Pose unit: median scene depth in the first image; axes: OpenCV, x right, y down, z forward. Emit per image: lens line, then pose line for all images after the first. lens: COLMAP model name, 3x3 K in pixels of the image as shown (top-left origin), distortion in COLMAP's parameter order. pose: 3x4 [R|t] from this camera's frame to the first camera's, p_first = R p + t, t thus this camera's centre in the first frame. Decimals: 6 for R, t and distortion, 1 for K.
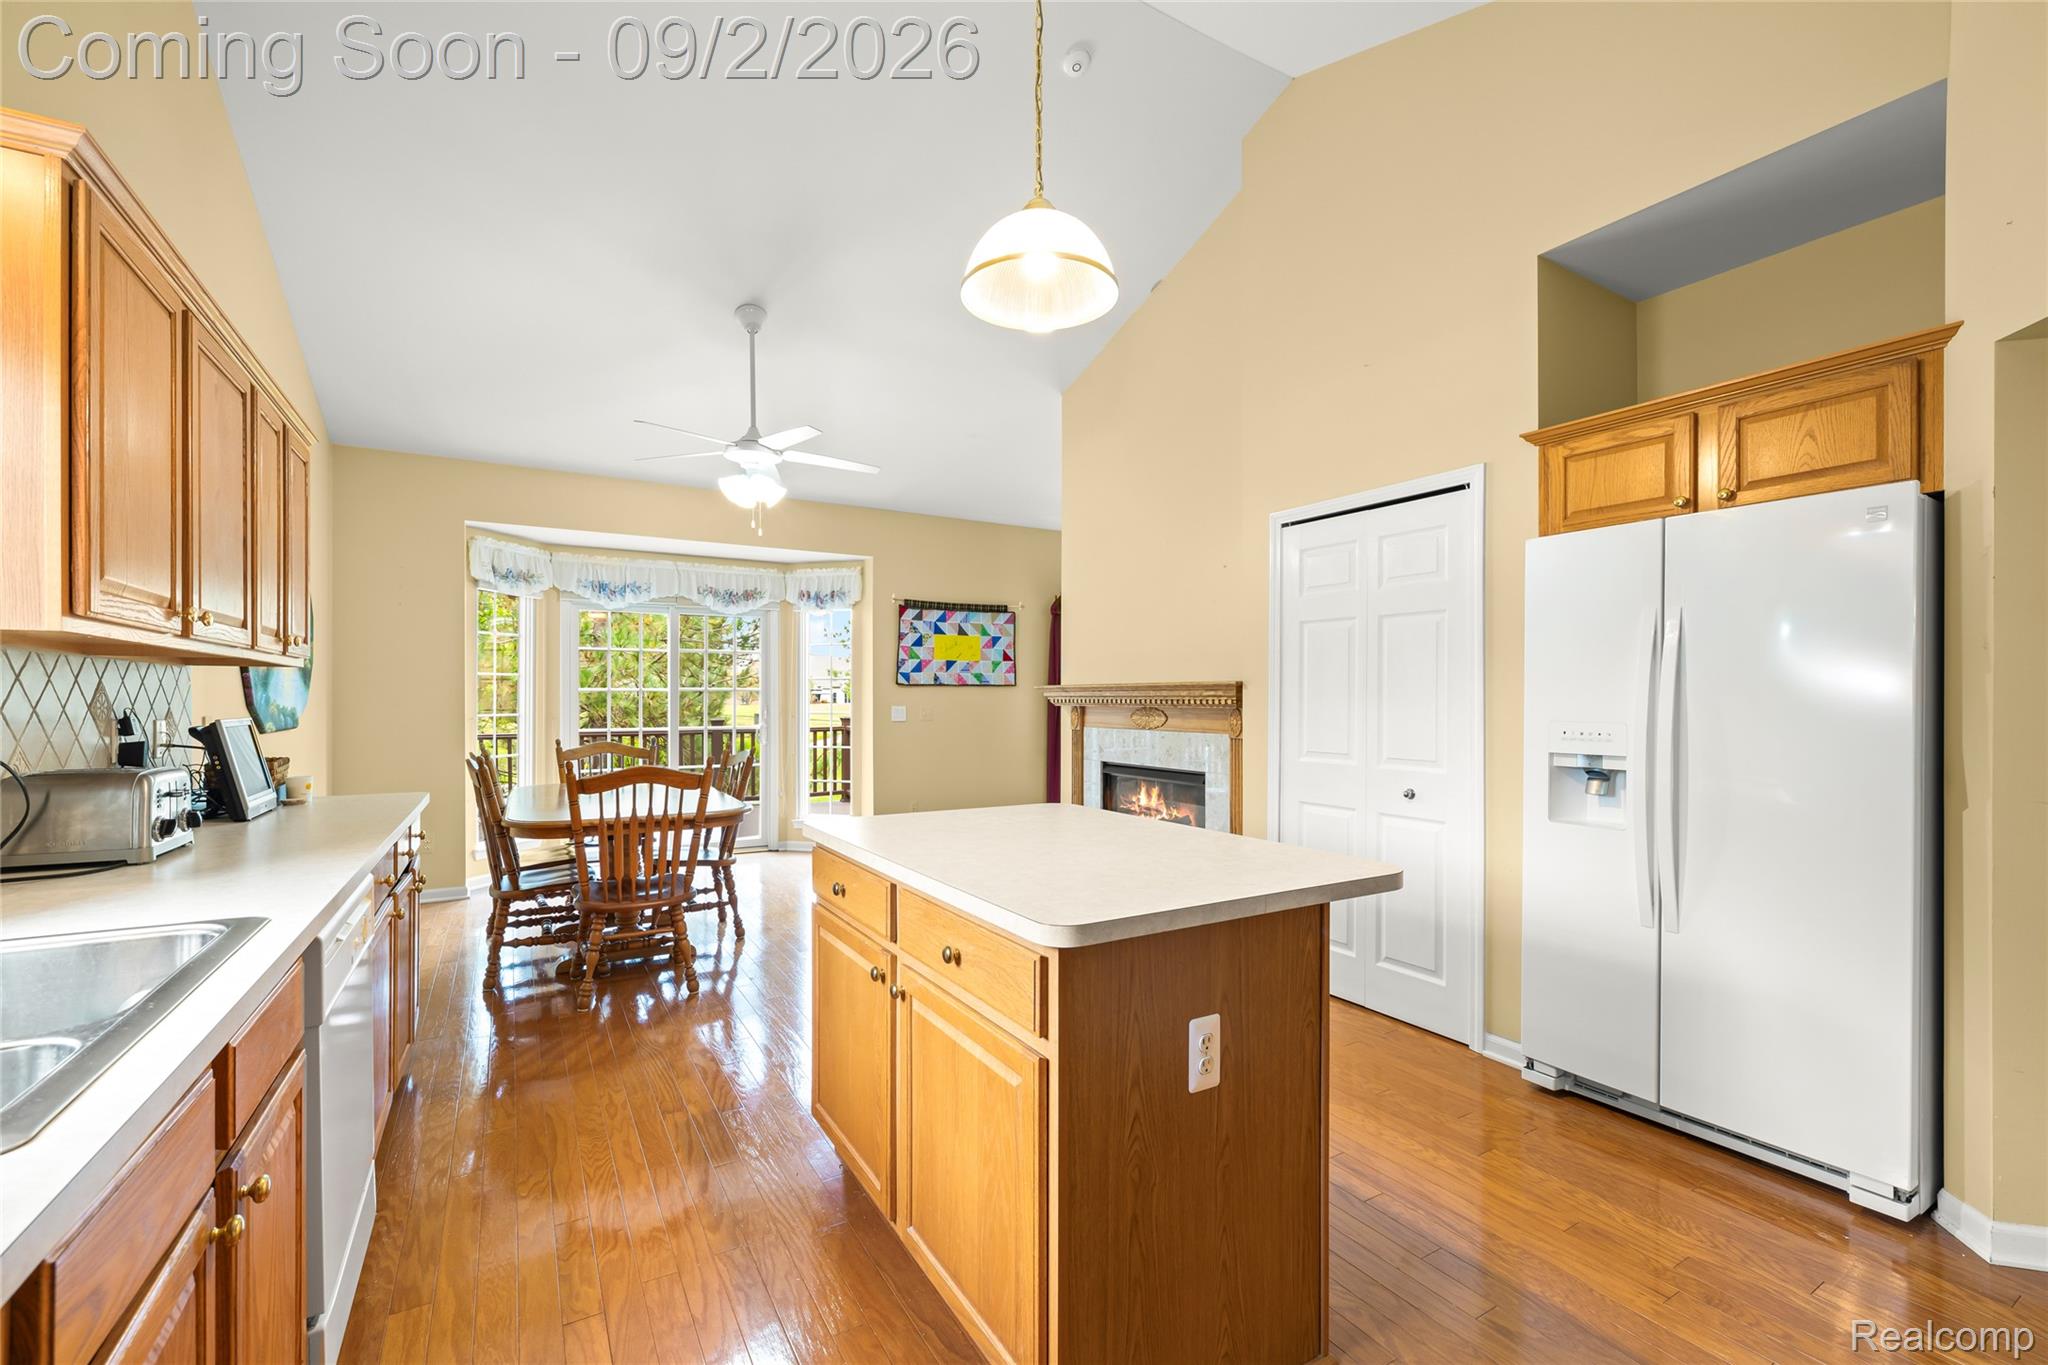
lens RADIAL K [[870.3, 0, 1022.6], [0, 870.3, 701.7], [0, 0, 1]] dist [0.011373, 0.000255]
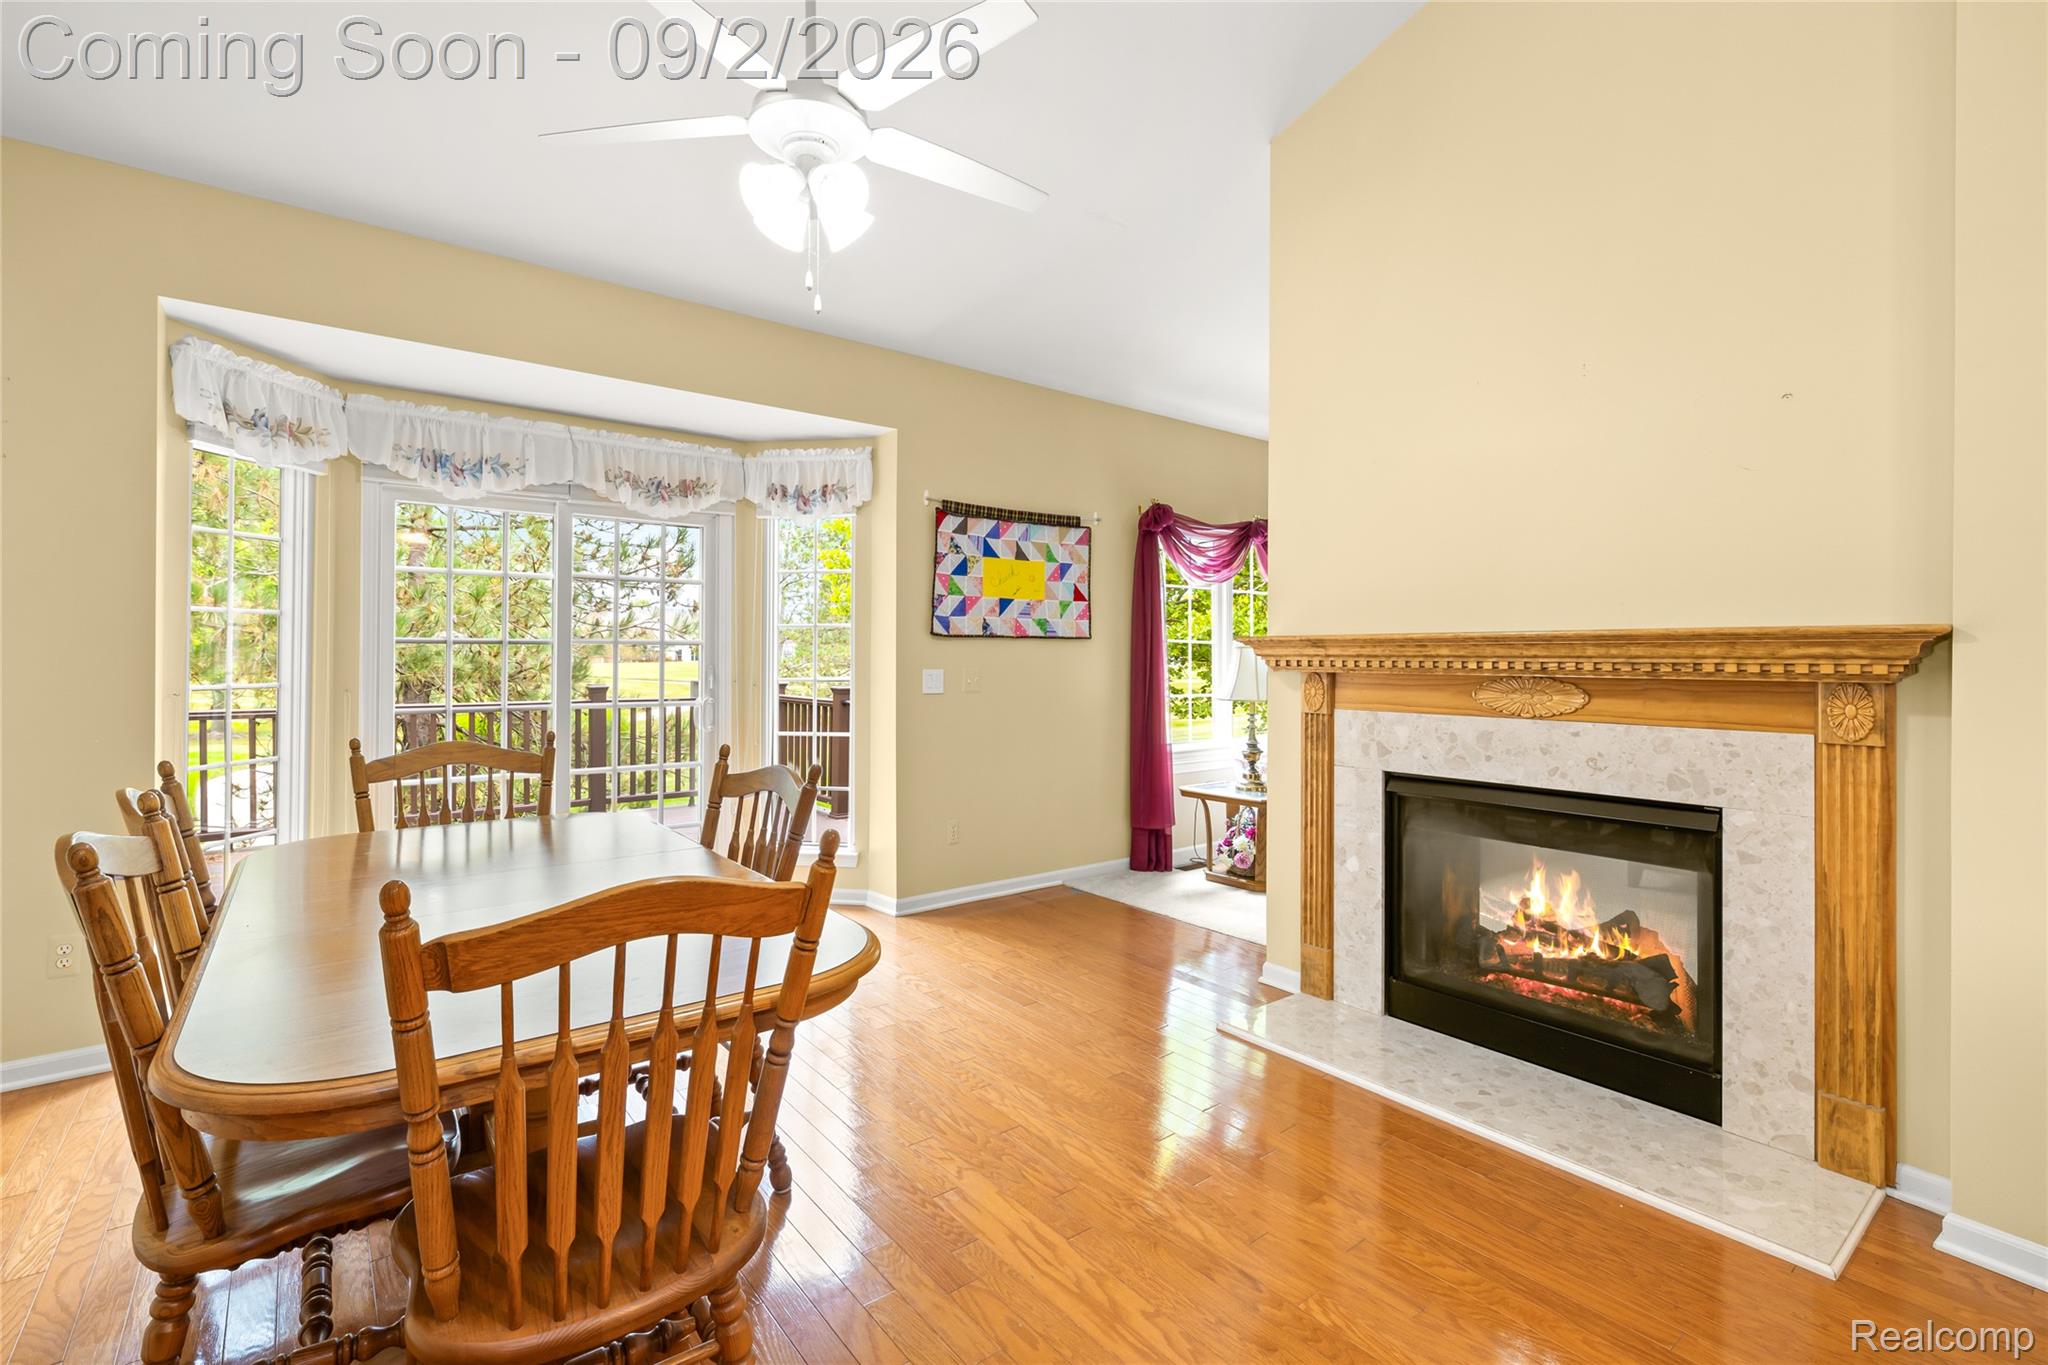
lens RADIAL K [[870.3, 0, 940.1], [0, 870.3, 653.0], [0, 0, 1]] dist [0.011373, 0.000255]
pose [[0.995061, 0.004003, 0.099189, -0.197857], [-0.003125, 0.999955, -0.009006, -0.001276], [-0.099221, 0.008652, 0.995028, 0.372654]]
